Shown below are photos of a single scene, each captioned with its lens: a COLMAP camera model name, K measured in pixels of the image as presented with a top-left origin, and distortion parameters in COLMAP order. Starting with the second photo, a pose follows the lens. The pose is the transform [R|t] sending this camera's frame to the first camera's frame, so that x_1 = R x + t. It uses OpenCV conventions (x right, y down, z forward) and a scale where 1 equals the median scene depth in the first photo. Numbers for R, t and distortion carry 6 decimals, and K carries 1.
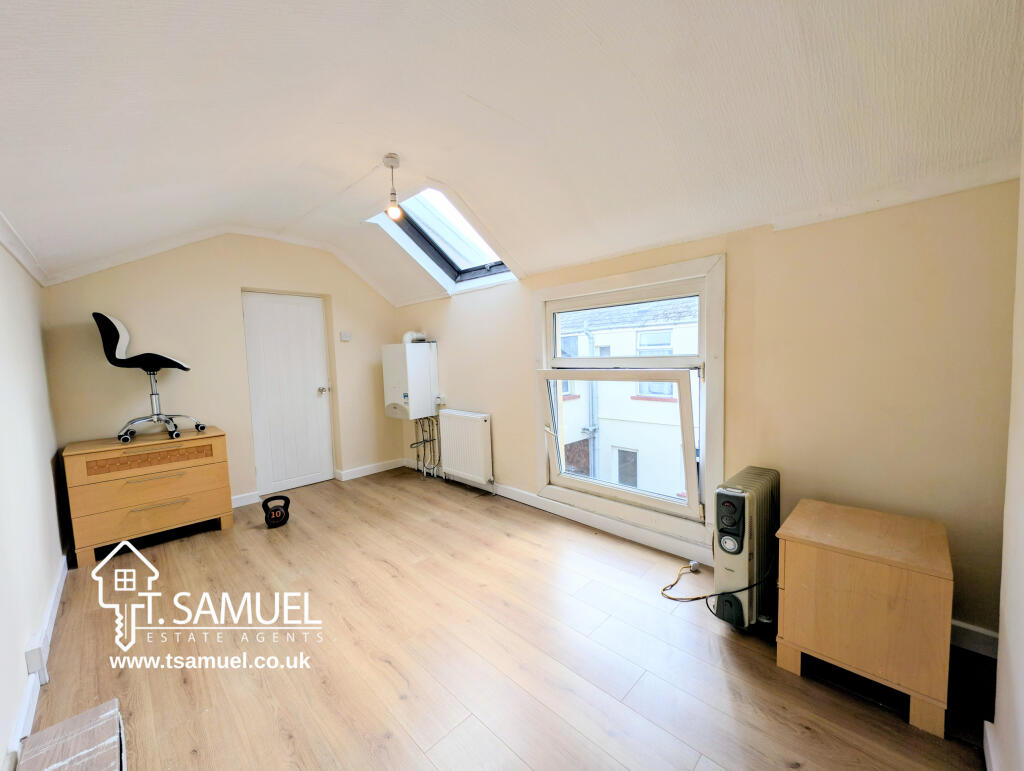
lens RADIAL K [[363.5, 0, 511.4], [0, 363.5, 382.3], [0, 0, 1]] dist [0.007629, -0.005519]
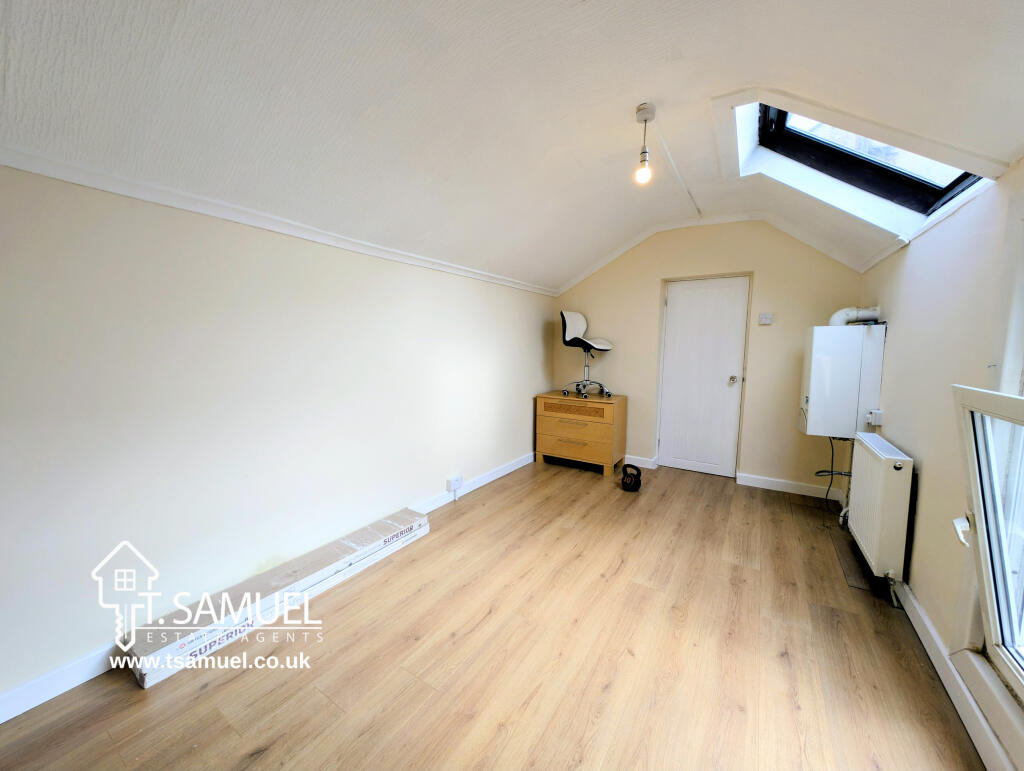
lens RADIAL K [[363.5, 0, 511.4], [0, 363.5, 382.3], [0, 0, 1]] dist [0.007629, -0.005519]
pose [[0.272304, 0.129415, -0.953468, 0.297328], [-0.086316, 0.990204, 0.109749, -0.033751], [0.958332, 0.052414, 0.280808, 0.310820]]
